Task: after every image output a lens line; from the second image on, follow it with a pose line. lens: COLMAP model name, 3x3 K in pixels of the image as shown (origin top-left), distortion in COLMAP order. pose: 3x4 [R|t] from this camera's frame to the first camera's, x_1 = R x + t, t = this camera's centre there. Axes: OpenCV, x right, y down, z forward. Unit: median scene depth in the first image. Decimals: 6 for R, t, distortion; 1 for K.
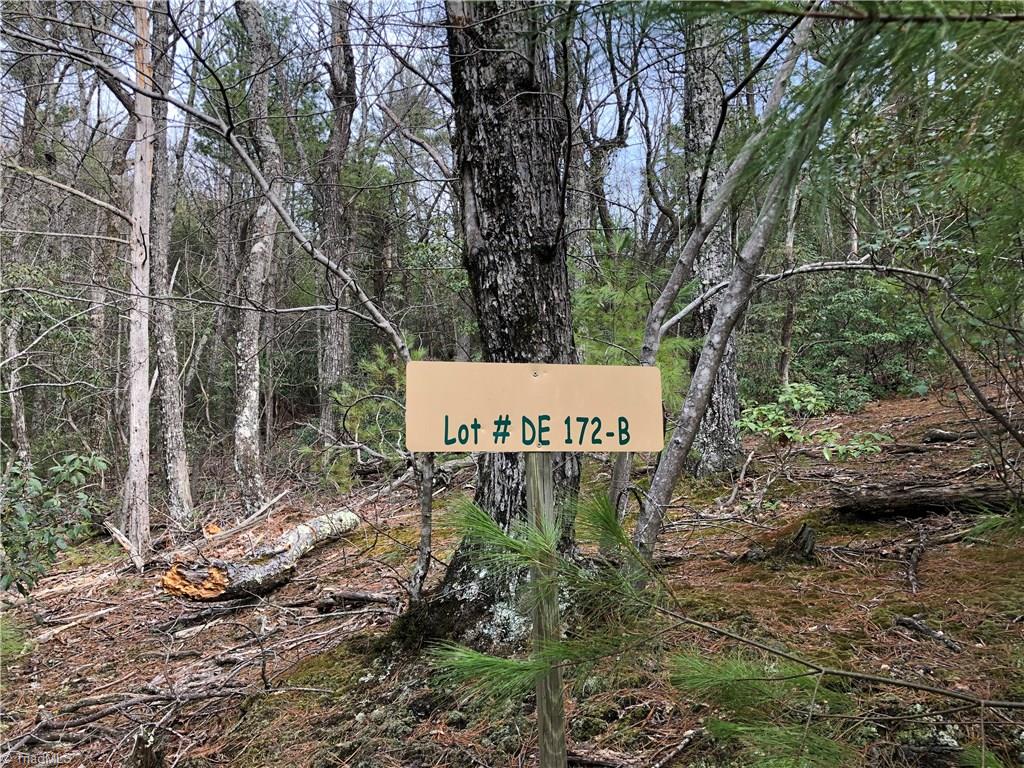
lens RADIAL K [[825.8, 0, 512.8], [0, 825.8, 381.8], [0, 0, 1]] dist [0.036447, -0.042358]
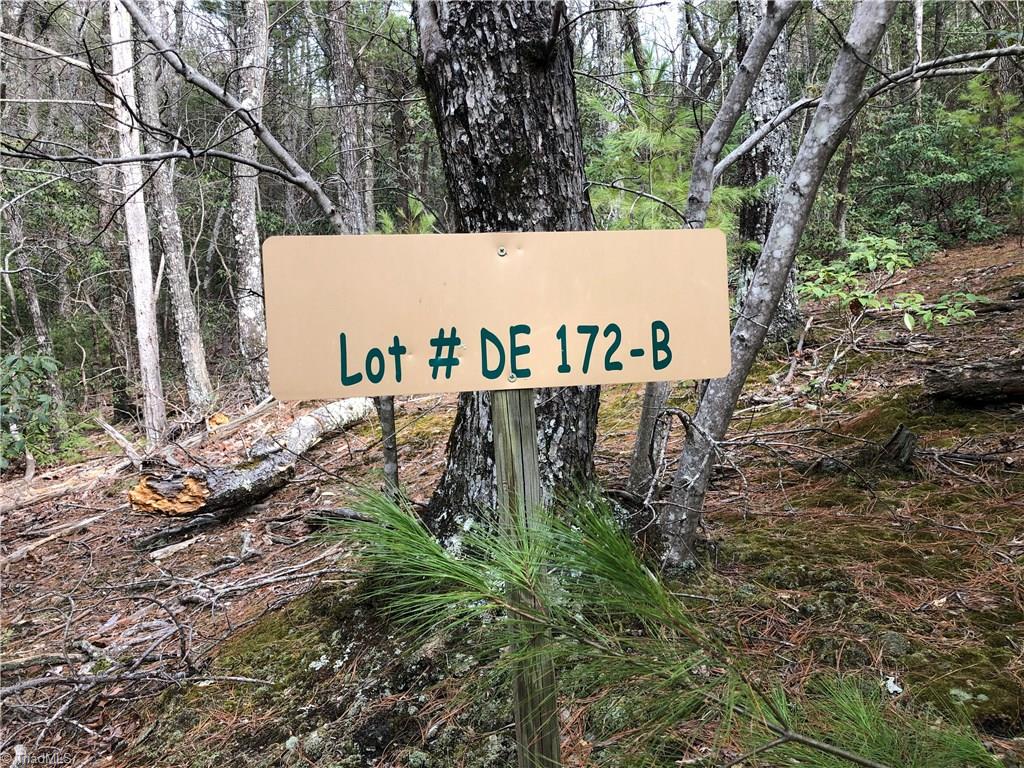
lens RADIAL K [[825.8, 0, 508.5], [0, 825.8, 382.6], [0, 0, 1]] dist [0.036447, -0.042358]
pose [[0.998152, -0.030131, -0.052769, 0.030808], [0.038418, 0.985738, 0.163841, -0.006967], [0.047079, -0.165565, 0.985074, 0.227373]]
